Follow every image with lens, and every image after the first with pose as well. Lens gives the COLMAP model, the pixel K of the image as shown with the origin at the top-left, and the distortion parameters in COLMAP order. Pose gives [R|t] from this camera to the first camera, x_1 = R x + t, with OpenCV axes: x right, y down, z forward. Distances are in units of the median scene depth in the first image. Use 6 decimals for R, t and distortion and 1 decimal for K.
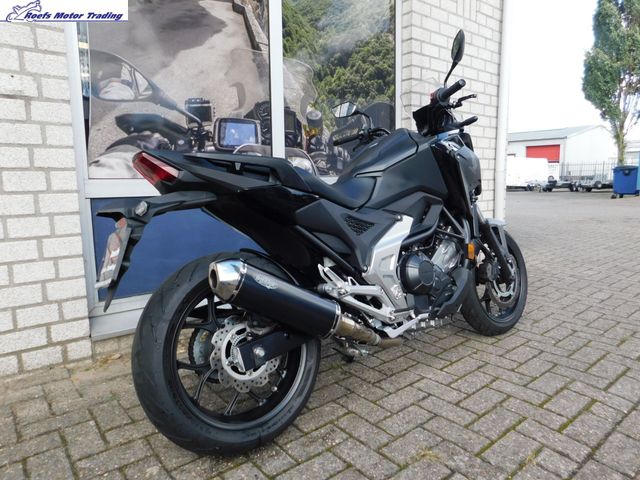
lens RADIAL K [[436.8, 0, 319.9], [0, 436.8, 241.3], [0, 0, 1]] dist [-0.061180, 0.036549]
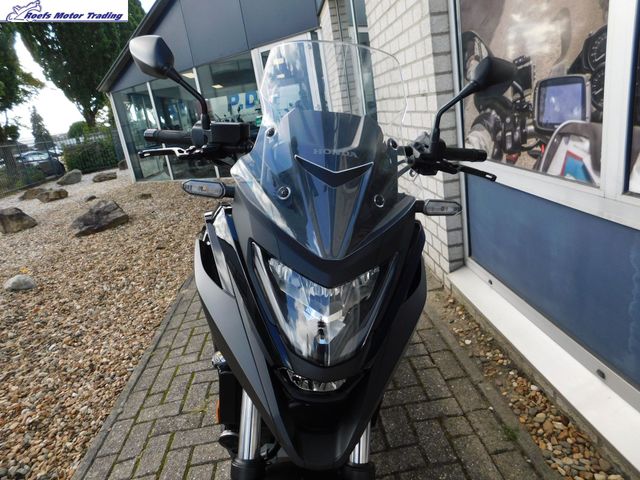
lens RADIAL K [[420.2, 0, 317.2], [0, 420.2, 240.0], [0, 0, 1]] dist [-0.056360, 0.043427]
pose [[-0.565616, 0.344110, -0.749444, 0.556073], [0.045352, 0.920386, 0.388371, -0.359389], [0.823421, 0.185680, -0.536191, 1.234908]]
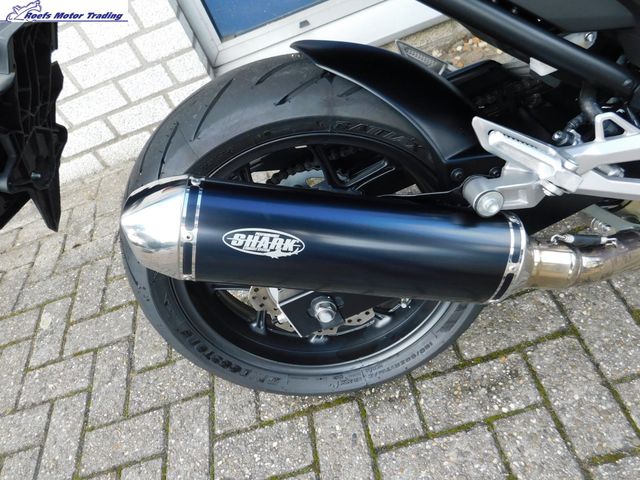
lens RADIAL K [[471.2, 0, 319.6], [0, 471.2, 237.6], [0, 0, 1]] dist [-0.013219, 0.012614]
pose [[0.829654, 0.210899, -0.516911, 0.065482], [0.224908, 0.721179, 0.655223, -0.088917], [0.510971, -0.659866, 0.550896, 0.453897]]
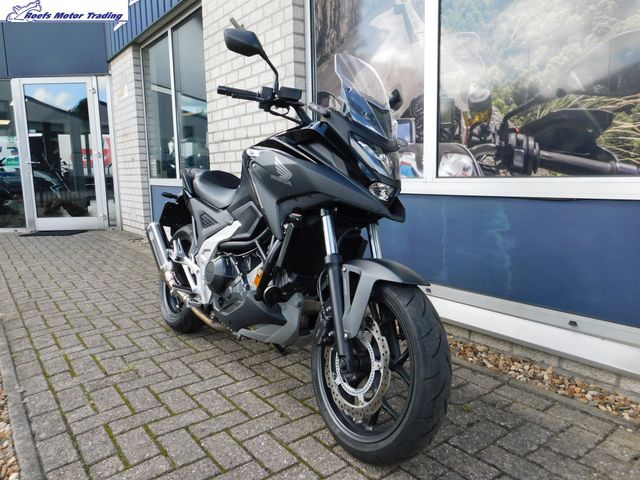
lens RADIAL K [[471.2, 0, 318.4], [0, 471.2, 240.9], [0, 0, 1]] dist [-0.013219, 0.012614]
pose [[-0.044484, 0.160141, -0.986091, 1.108920], [-0.123654, 0.978595, 0.164502, -0.188724], [0.991328, 0.129252, -0.023730, 1.018604]]
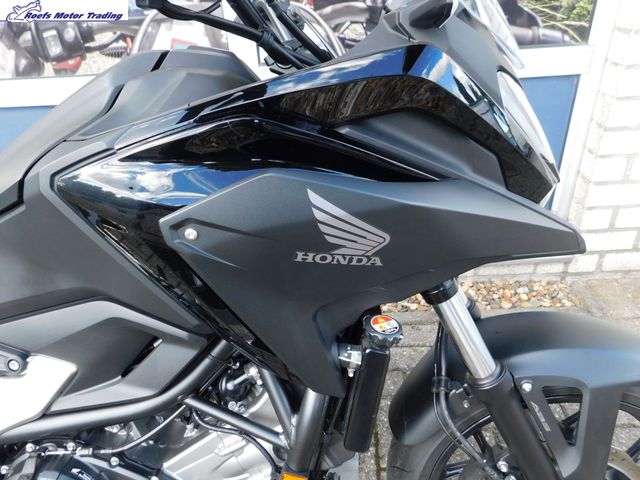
lens RADIAL K [[471.2, 0, 321.1], [0, 471.2, 239.7], [0, 0, 1]] dist [-0.013219, 0.012614]
pose [[0.757744, 0.316231, -0.570808, 0.456030], [-0.042819, 0.896943, 0.440069, -0.266501], [0.651145, -0.309018, 0.693194, 0.754660]]
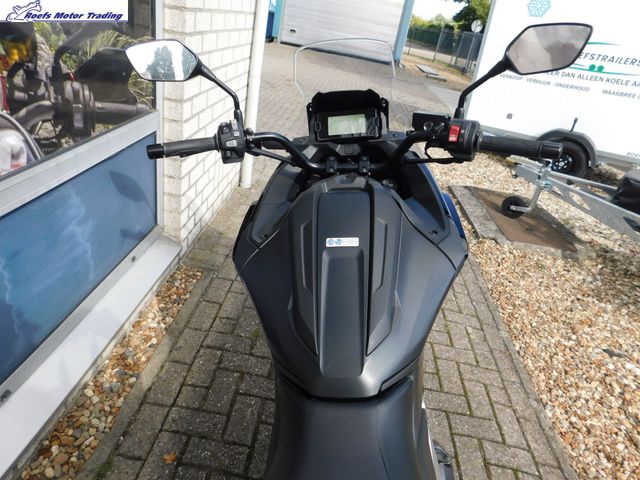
lens RADIAL K [[420.2, 0, 319.8], [0, 420.2, 239.6], [0, 0, 1]] dist [-0.056360, 0.043427]
pose [[0.686842, -0.223802, 0.691492, -0.158395], [-0.076774, 0.923747, 0.375229, -0.340765], [-0.722740, -0.310812, 0.617286, 0.692198]]
